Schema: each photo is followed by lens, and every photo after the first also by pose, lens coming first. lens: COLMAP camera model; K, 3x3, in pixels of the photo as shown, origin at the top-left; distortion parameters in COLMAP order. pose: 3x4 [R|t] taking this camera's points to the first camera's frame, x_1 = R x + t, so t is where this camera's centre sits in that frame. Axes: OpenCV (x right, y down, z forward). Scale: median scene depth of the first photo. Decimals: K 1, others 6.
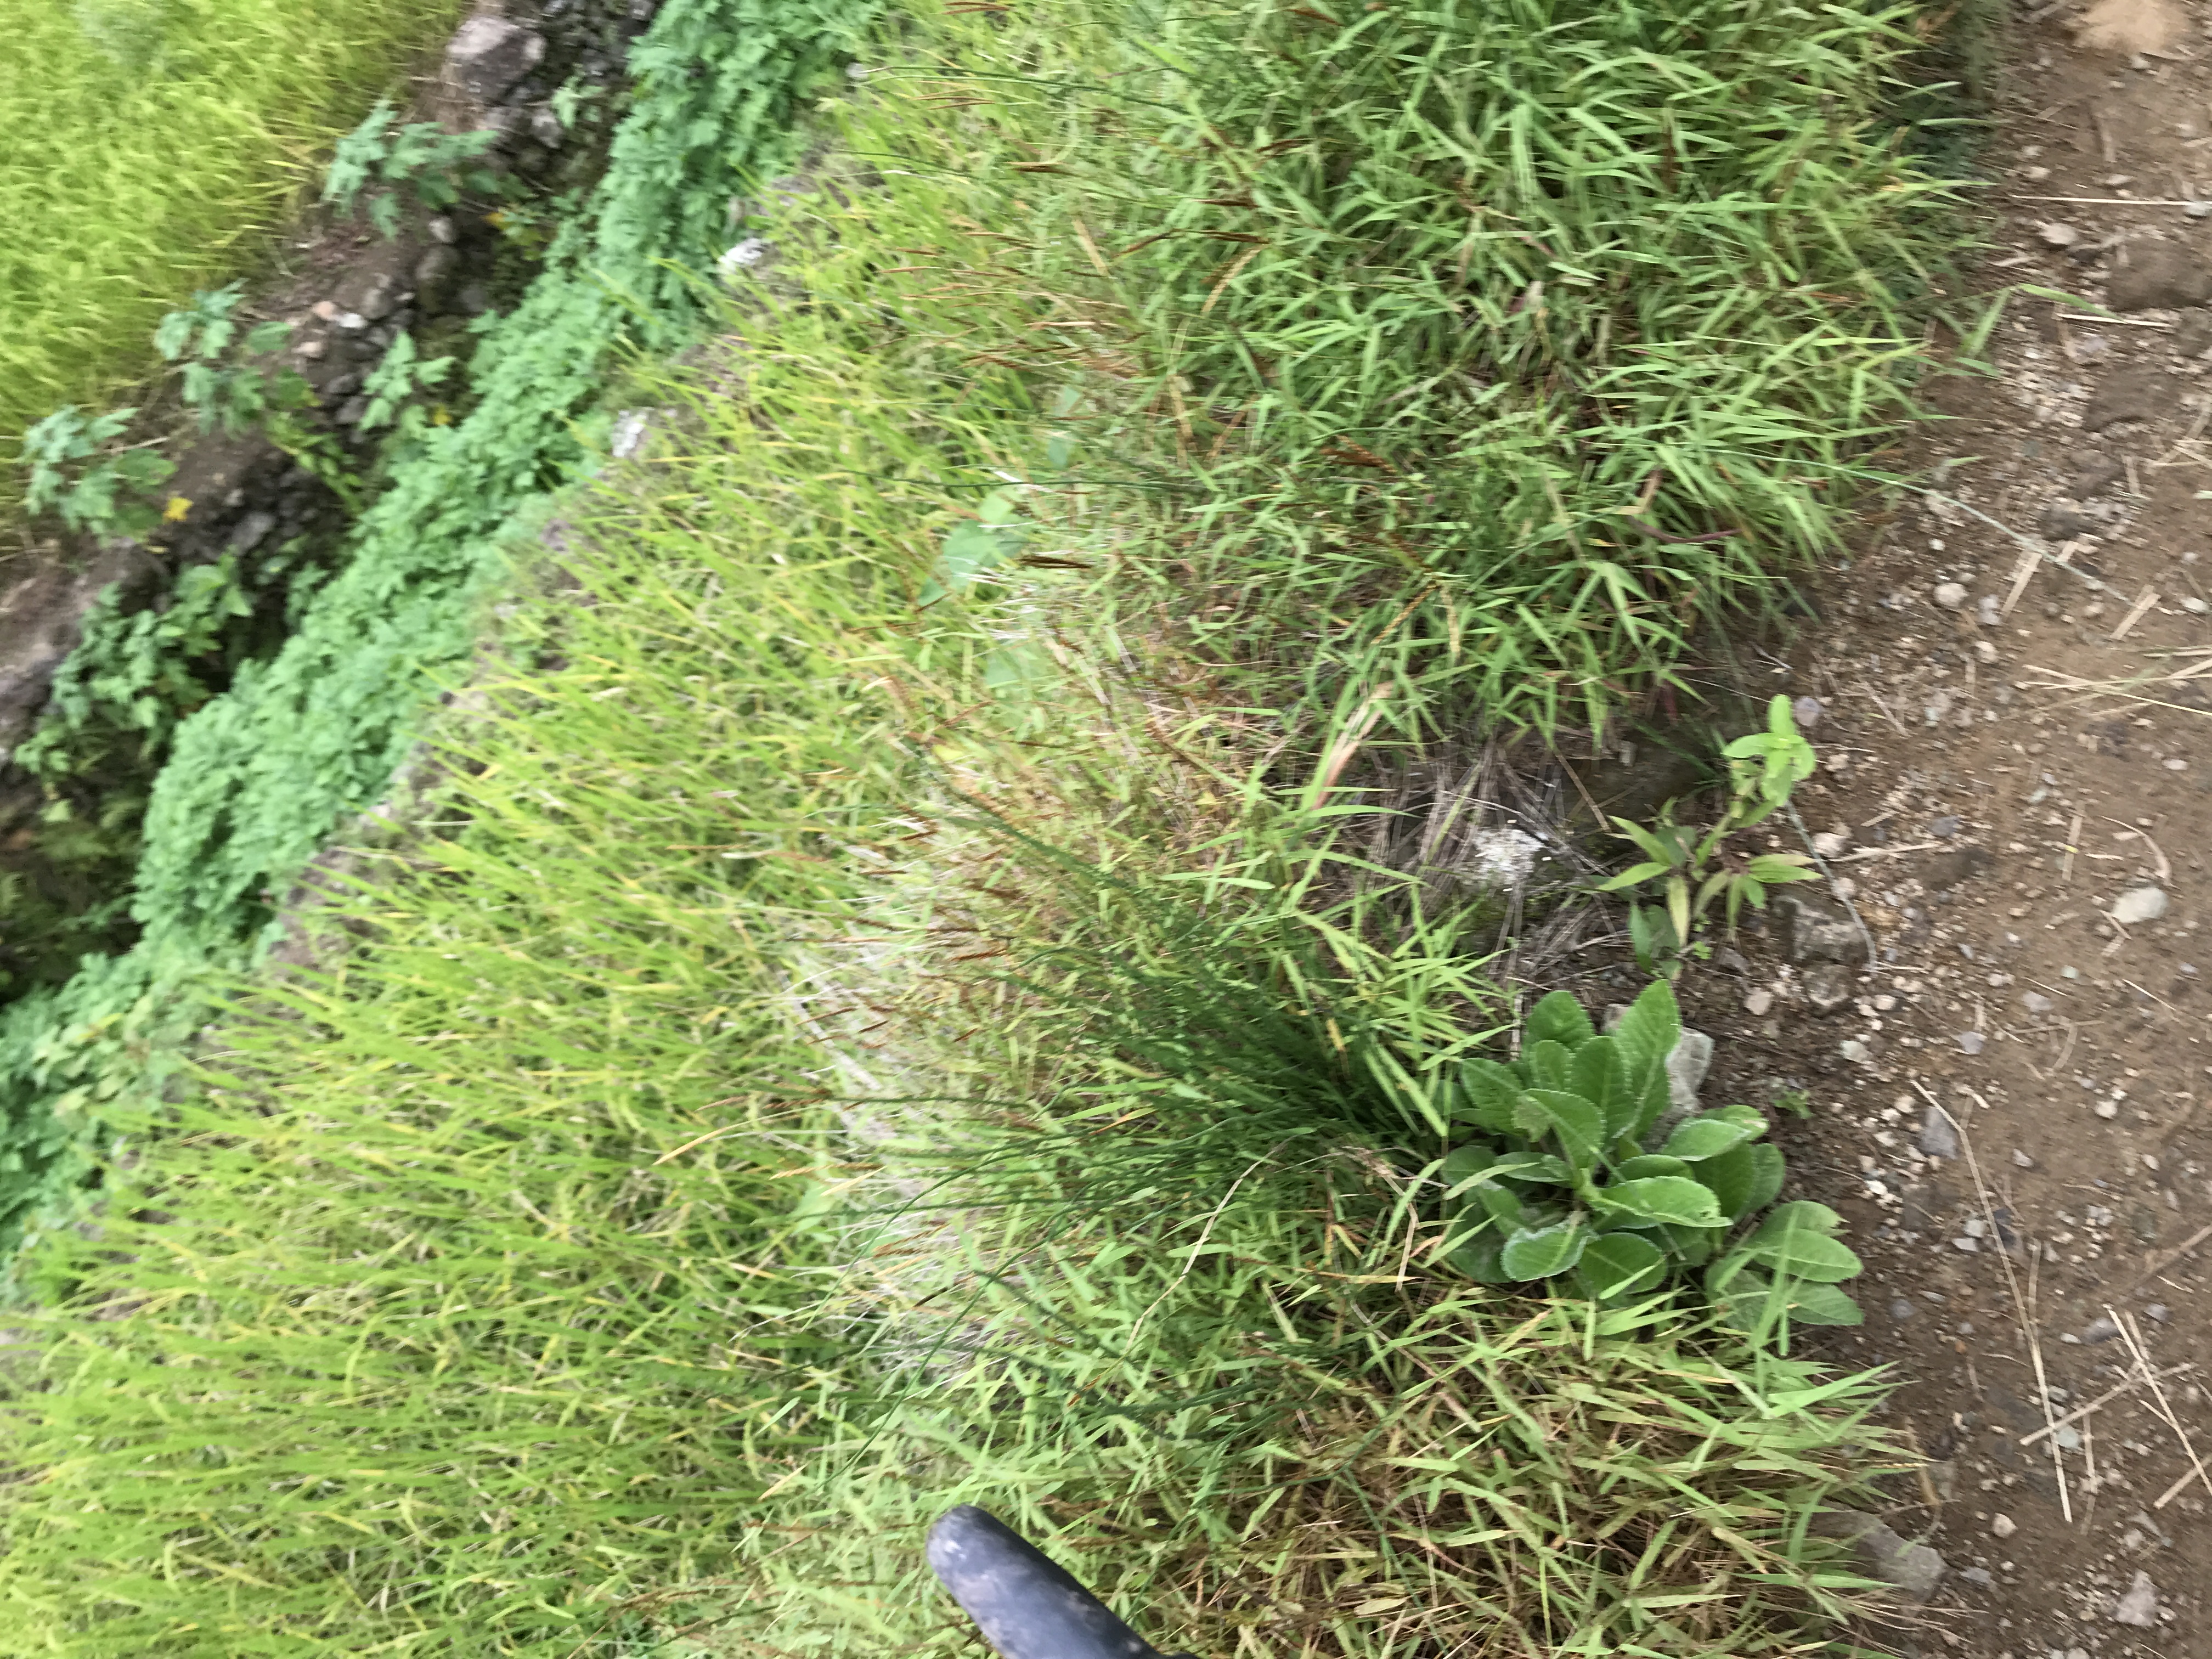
lens RADIAL K [[1763.1, 0, 1099.1], [0, 1763.1, 831.4], [0, 0, 1]] dist [-0.008115, 0.004166]
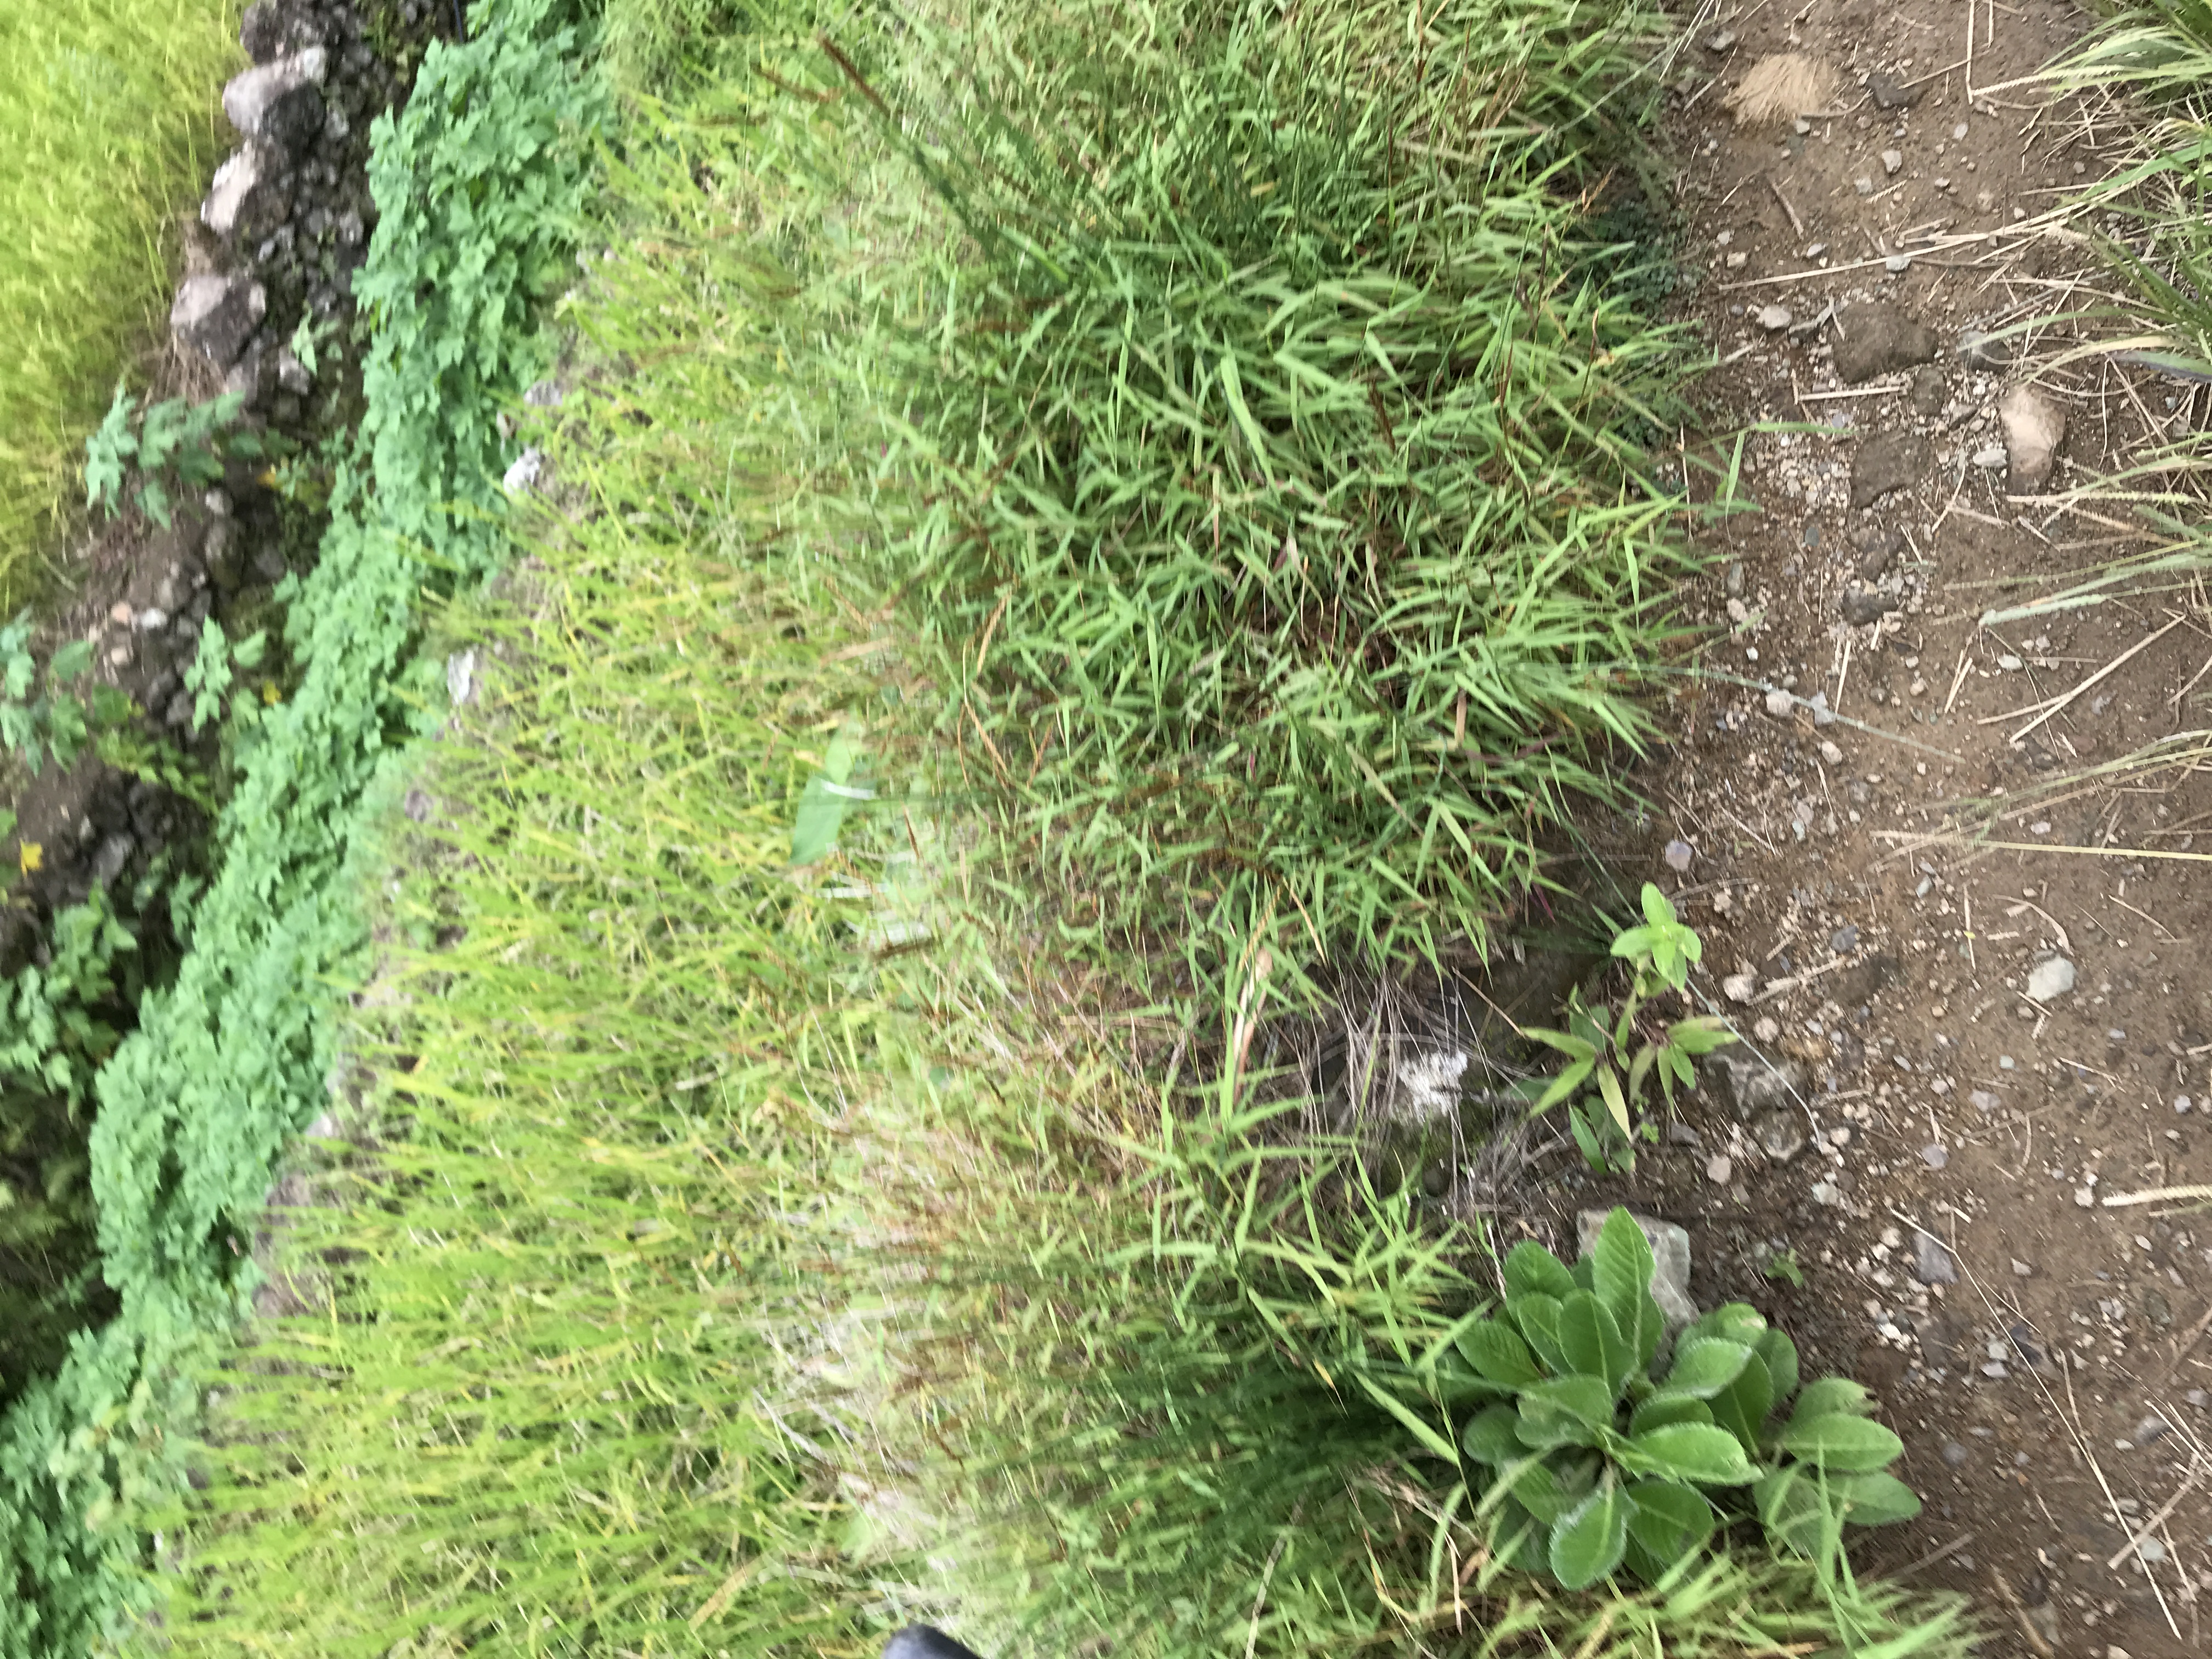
lens RADIAL K [[1763.1, 0, 1119.6], [0, 1763.1, 799.4], [0, 0, 1]] dist [-0.008115, 0.004166]
pose [[0.955201, -0.291366, 0.051929, 0.059538], [0.292497, 0.956140, -0.015538, -0.174248], [-0.045124, 0.030031, 0.998530, 0.024691]]
